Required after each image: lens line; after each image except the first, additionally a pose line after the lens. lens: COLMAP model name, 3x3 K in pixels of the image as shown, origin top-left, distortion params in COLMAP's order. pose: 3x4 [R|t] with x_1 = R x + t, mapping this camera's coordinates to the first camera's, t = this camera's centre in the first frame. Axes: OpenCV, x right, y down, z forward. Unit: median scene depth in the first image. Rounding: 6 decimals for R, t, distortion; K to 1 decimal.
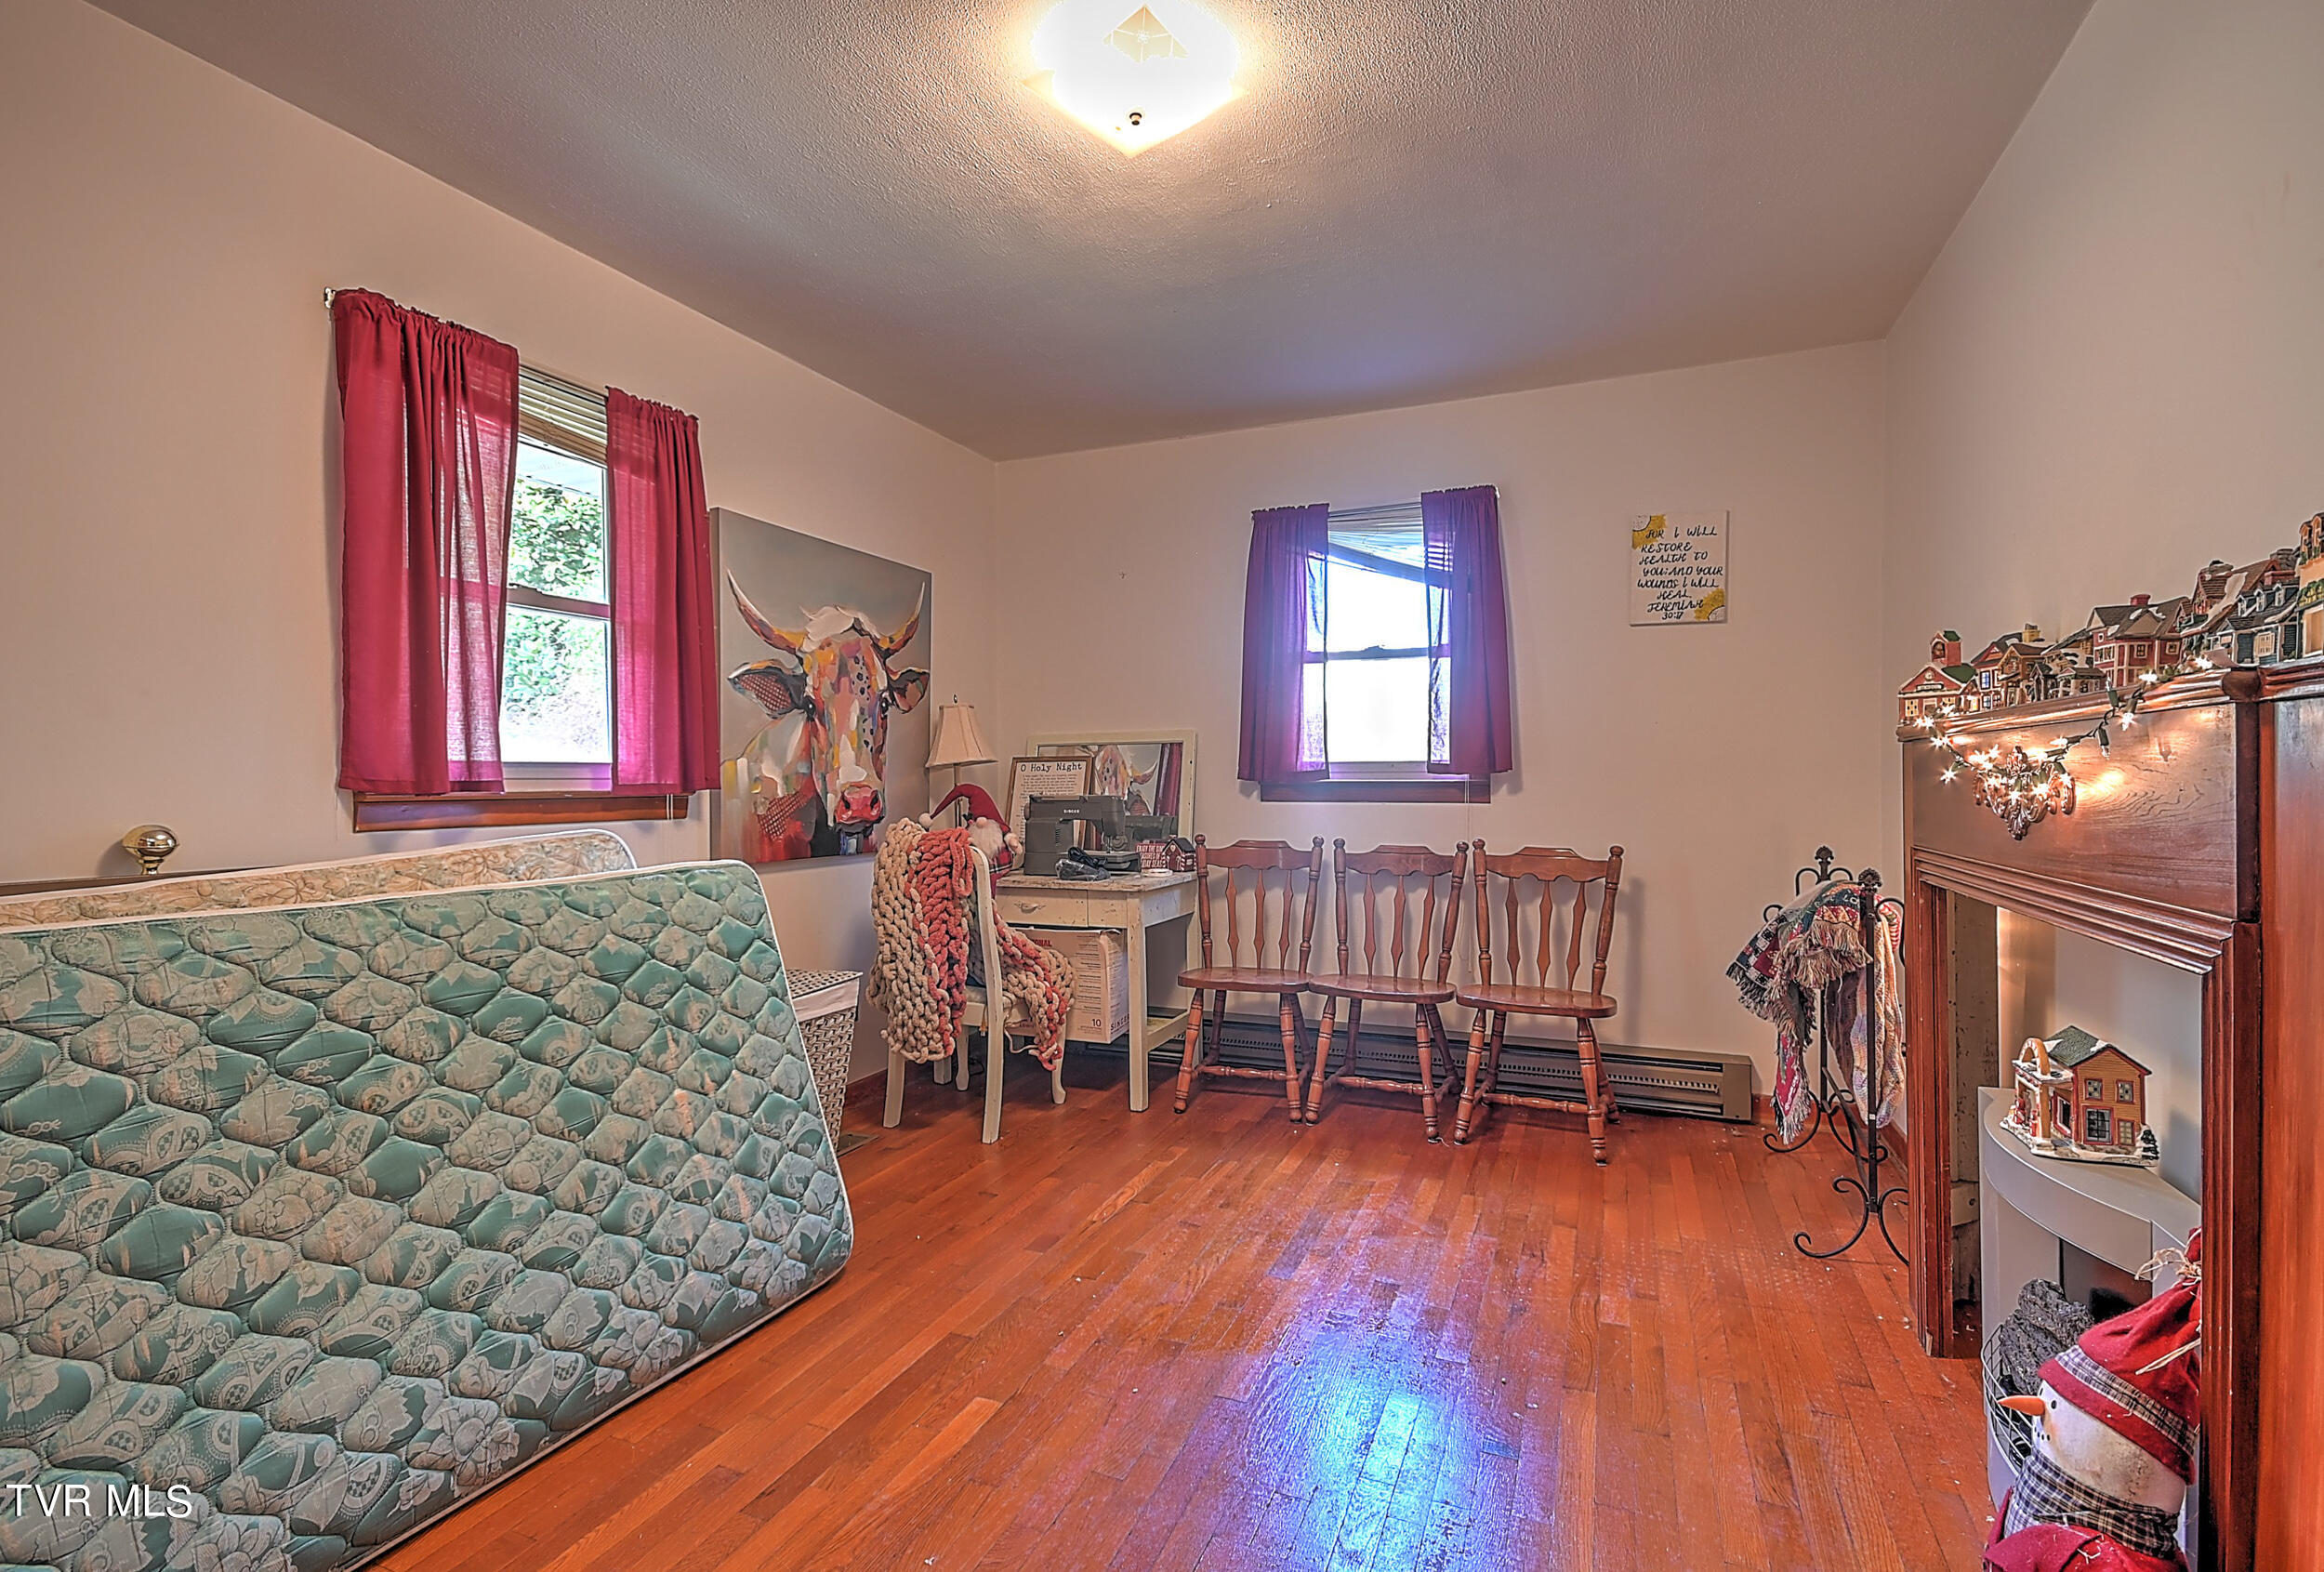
lens RADIAL K [[1081.8, 0, 1169.4], [0, 1081.8, 788.8], [0, 0, 1]] dist [-0.004430, -0.000827]
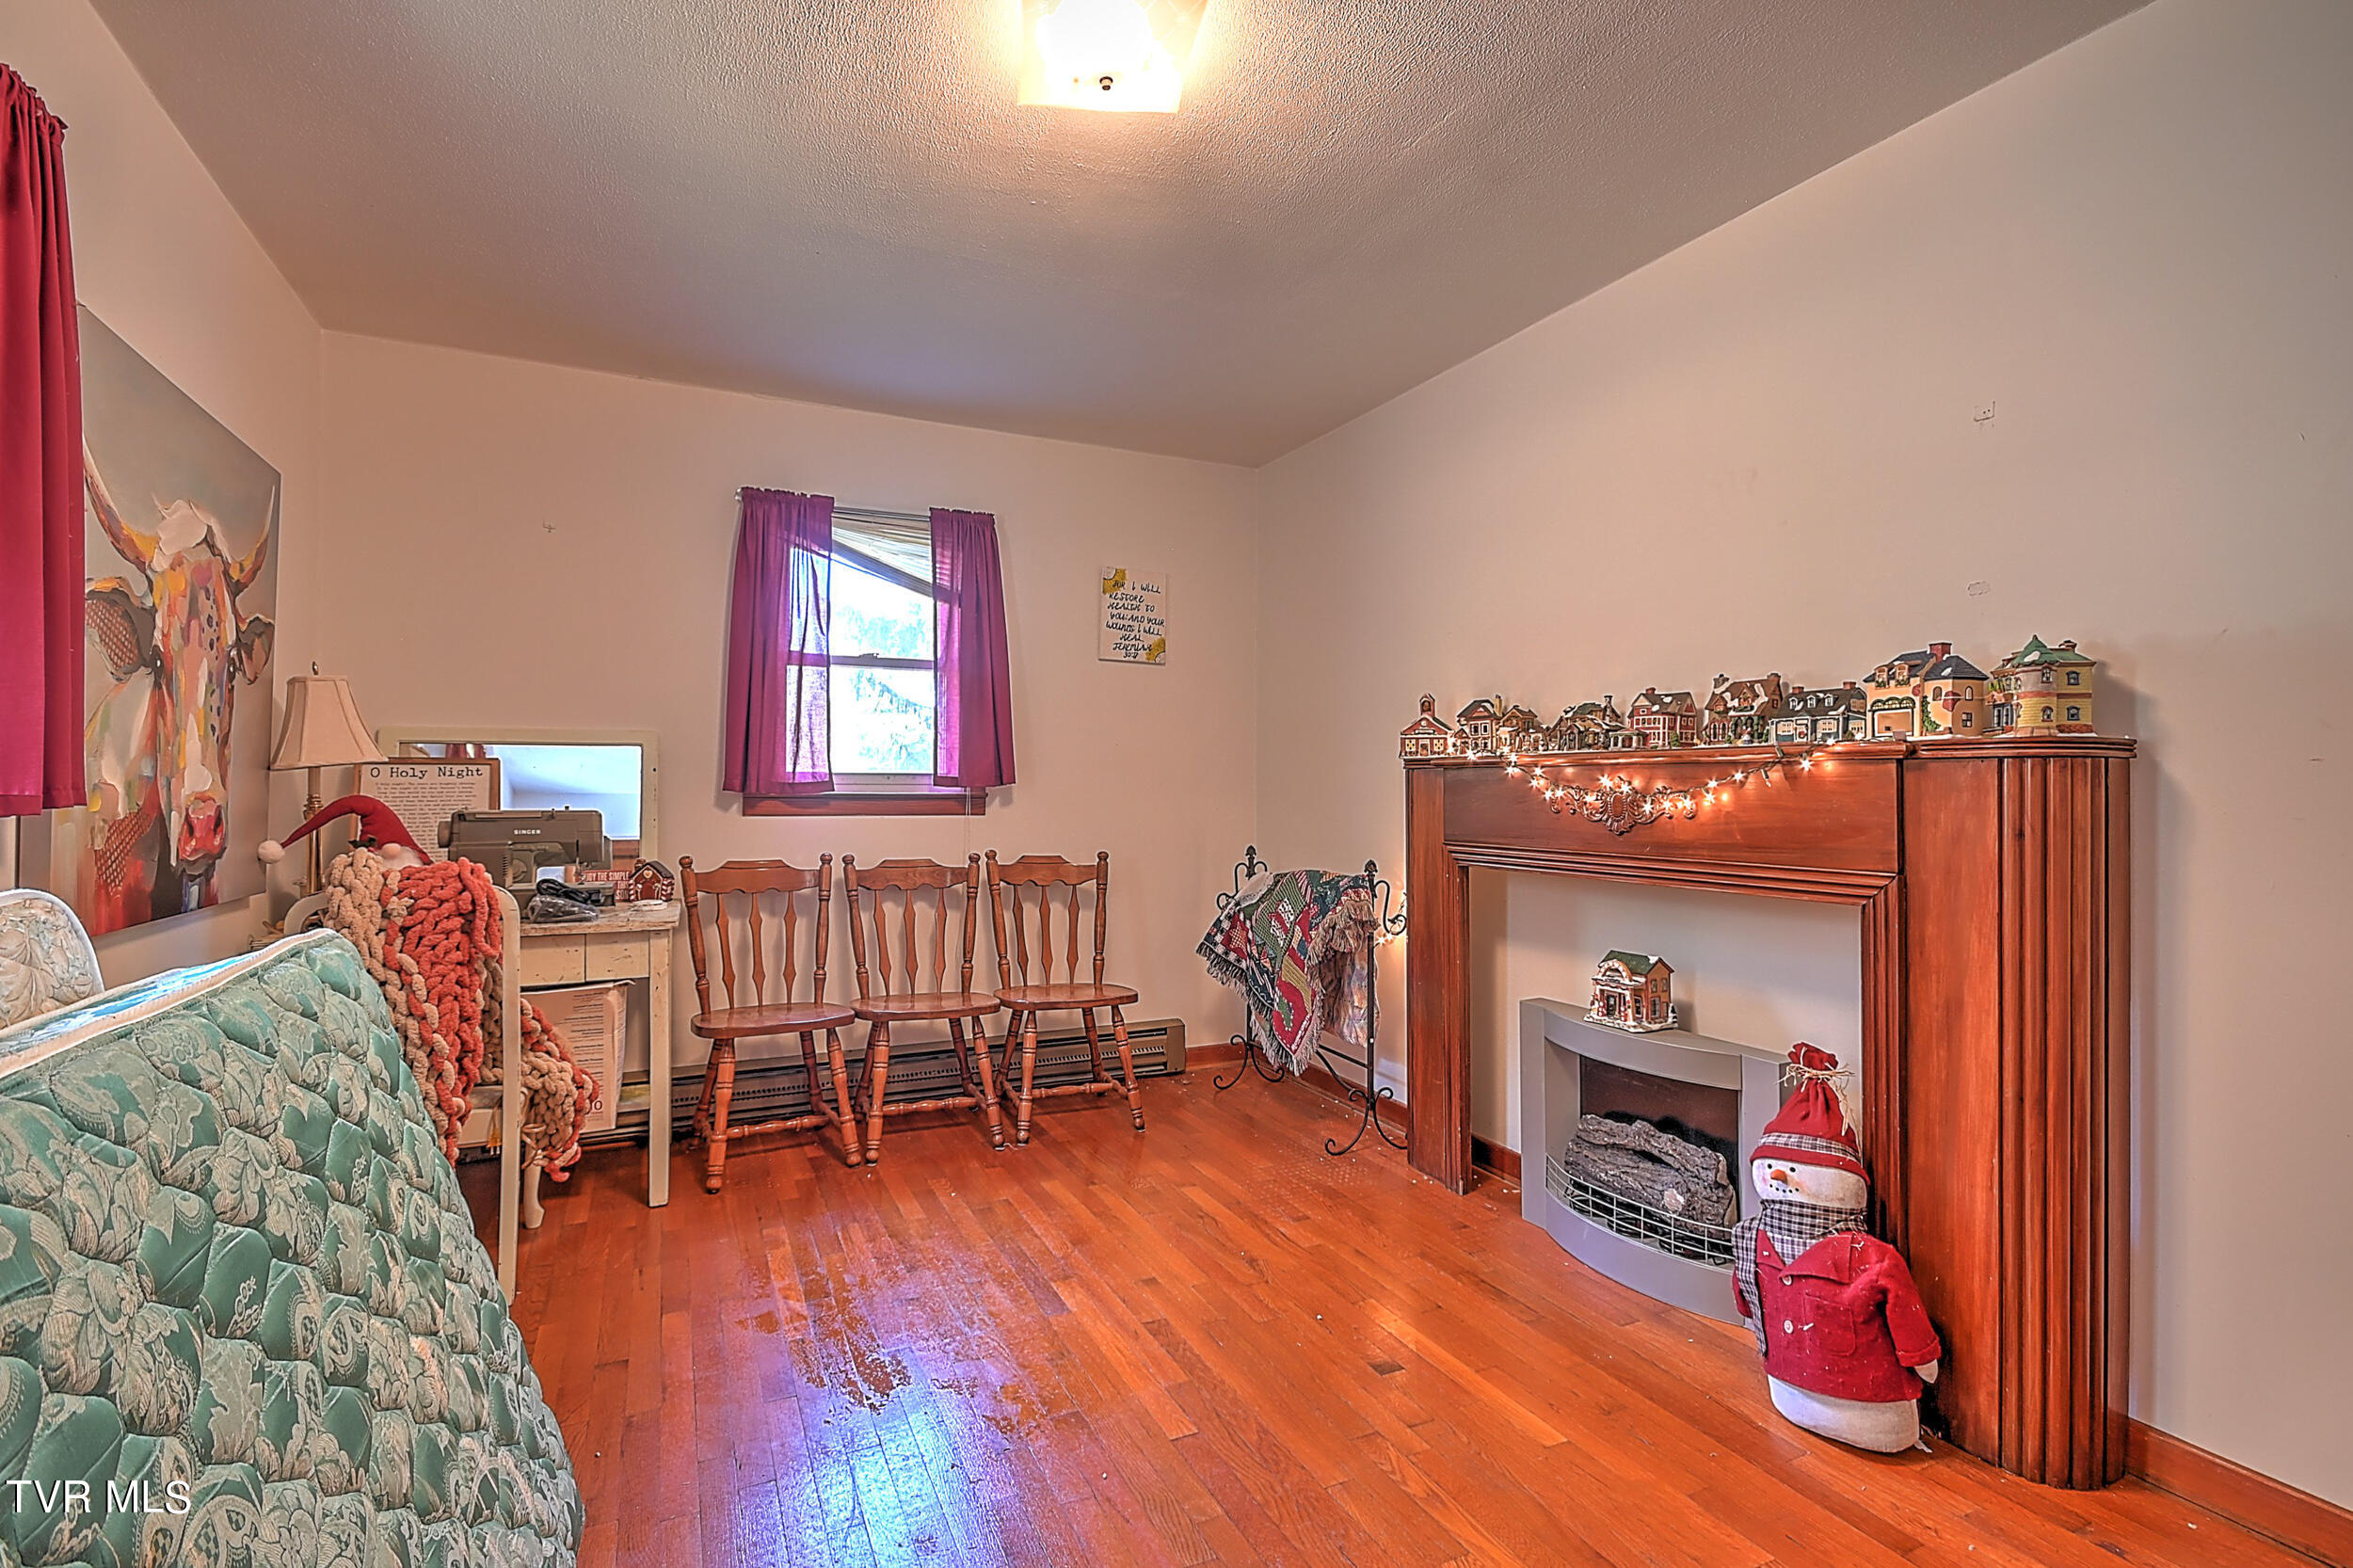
lens RADIAL K [[1035.6, 0, 1178.4], [0, 1035.6, 773.1], [0, 0, 1]] dist [0.012886, -0.006652]
pose [[0.683071, 0.018451, 0.730119, -0.344300], [0.000766, 0.999662, -0.025979, -0.001222], [-0.730352, 0.018305, 0.682826, 0.194957]]
